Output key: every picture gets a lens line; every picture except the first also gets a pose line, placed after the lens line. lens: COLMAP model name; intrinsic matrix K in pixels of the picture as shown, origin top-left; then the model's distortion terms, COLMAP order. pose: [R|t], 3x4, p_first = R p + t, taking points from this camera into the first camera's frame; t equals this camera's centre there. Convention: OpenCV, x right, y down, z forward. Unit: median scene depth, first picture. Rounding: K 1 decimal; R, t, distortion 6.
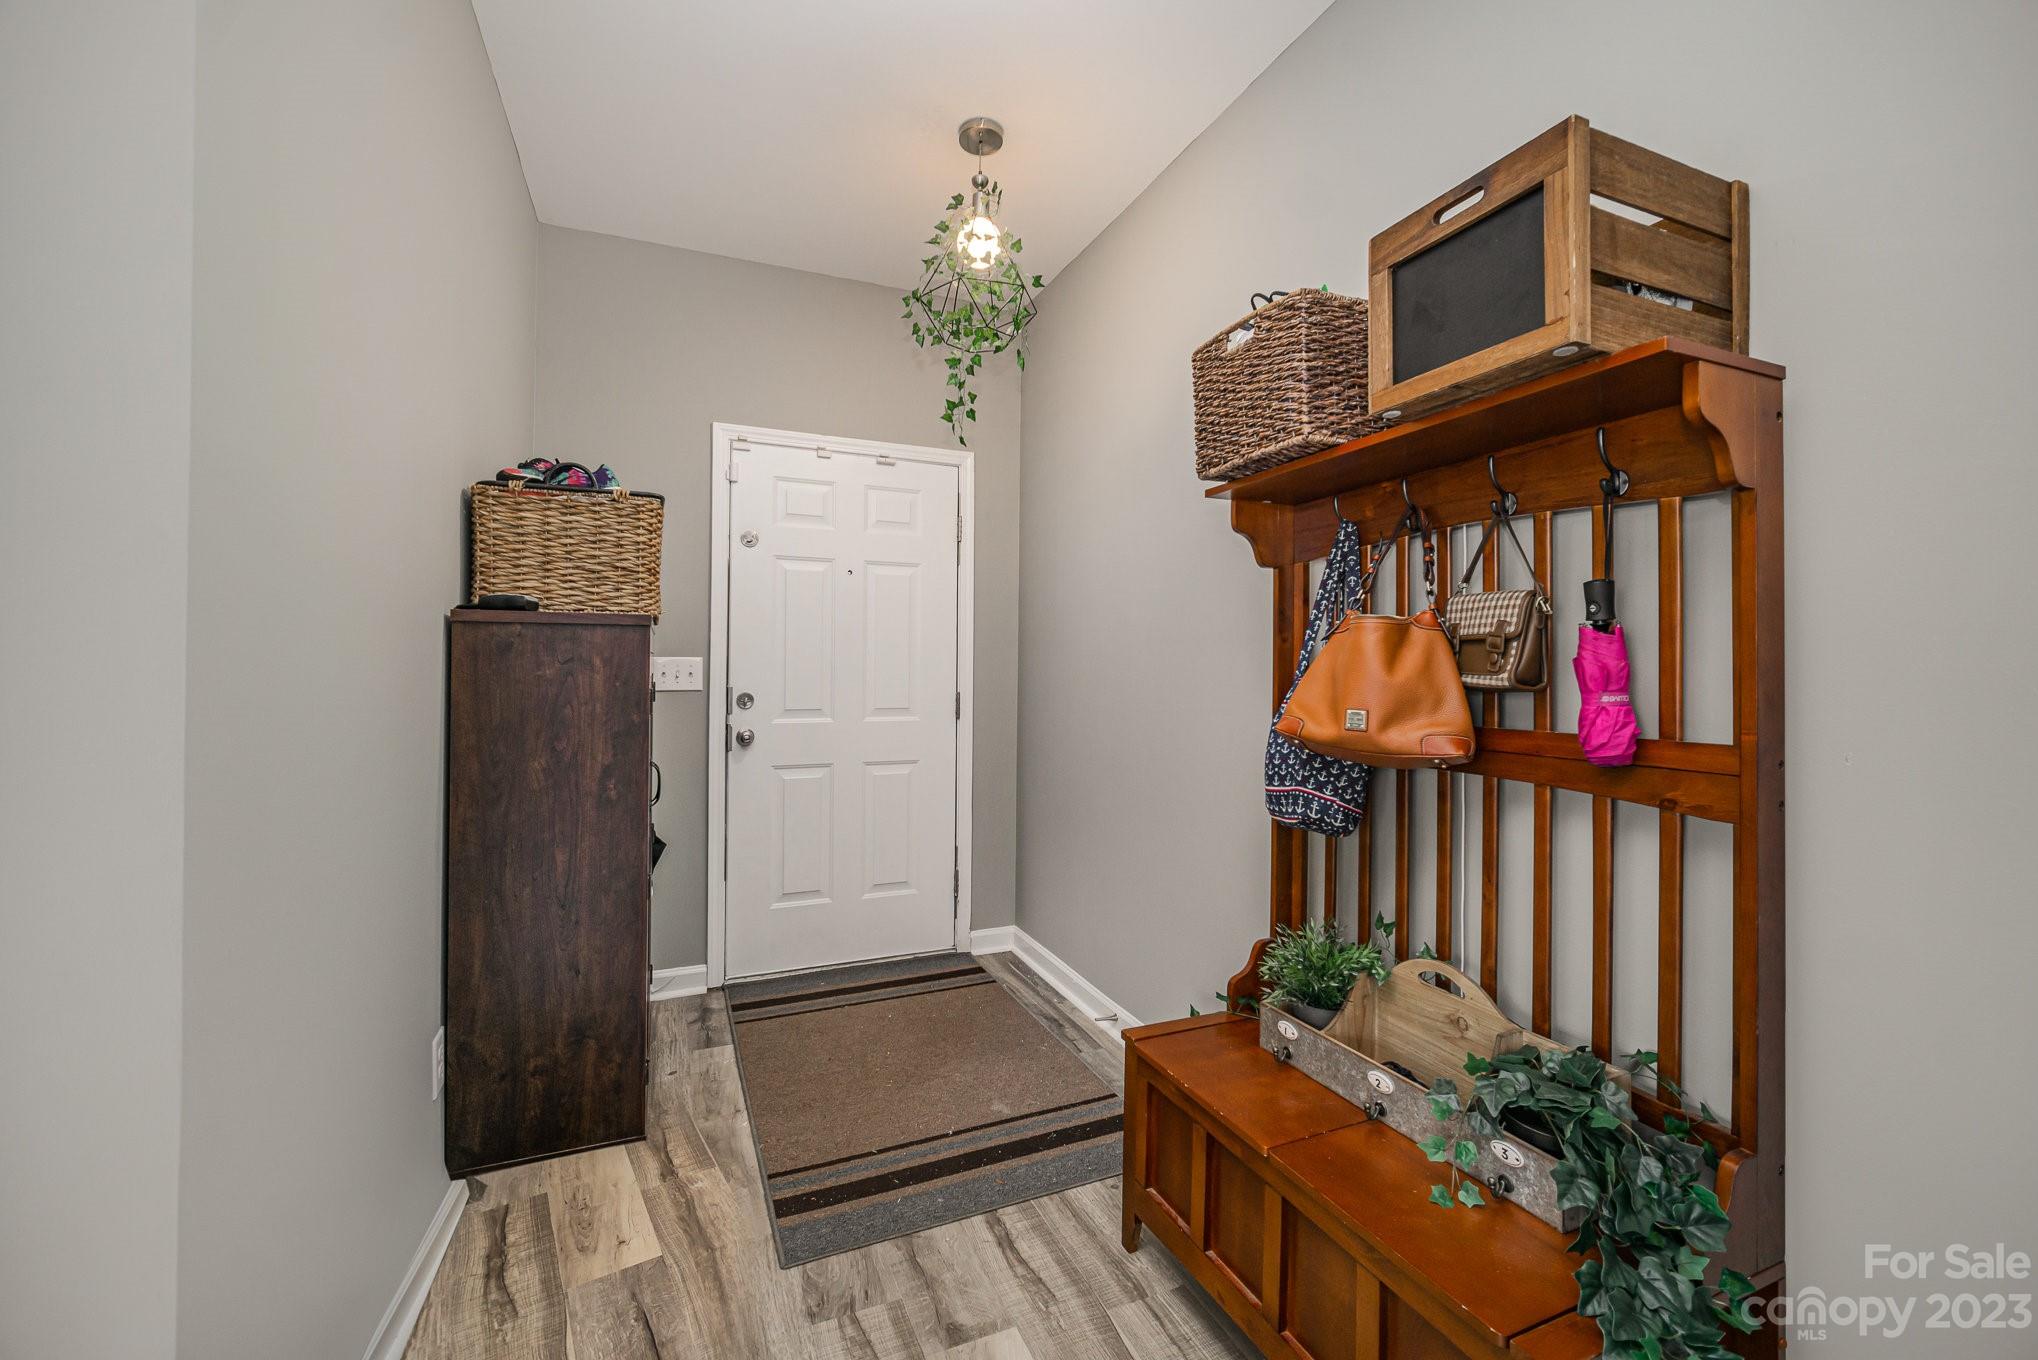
lens RADIAL K [[818.8, 0, 1016.4], [0, 818.8, 668.5], [0, 0, 1]] dist [-0.000299, -0.000099]
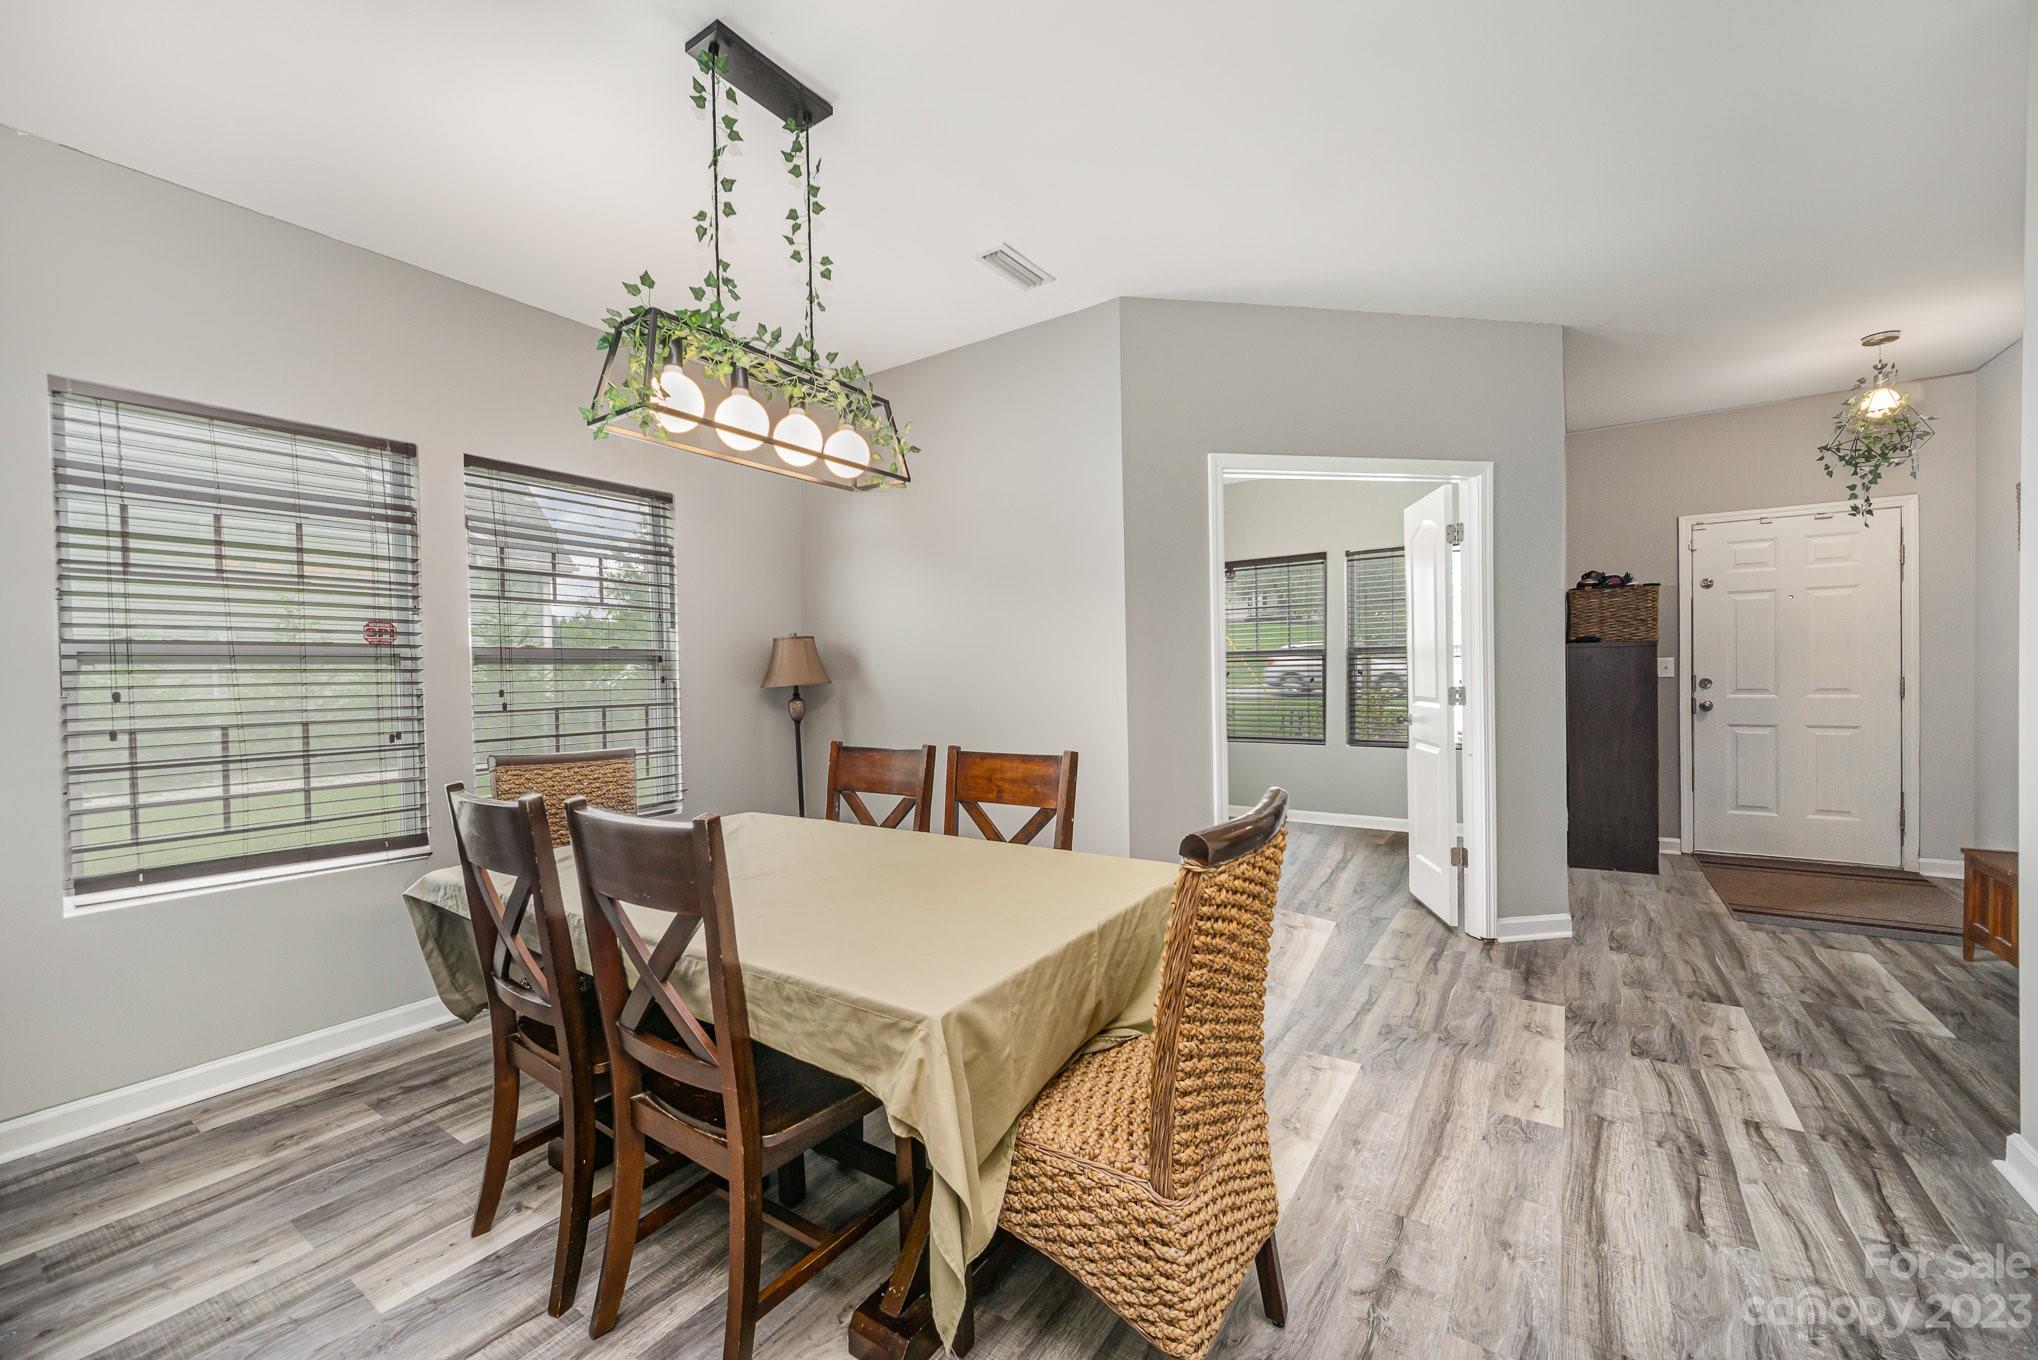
lens RADIAL K [[828.9, 0, 1019.0], [0, 828.9, 680.0], [0, 0, 1]] dist [0.002759, 0.000325]
pose [[0.543264, -0.008679, -0.839517, 0.418930], [0.020632, 0.999783, 0.003015, -0.000885], [0.839308, -0.018959, 0.543325, -1.394617]]
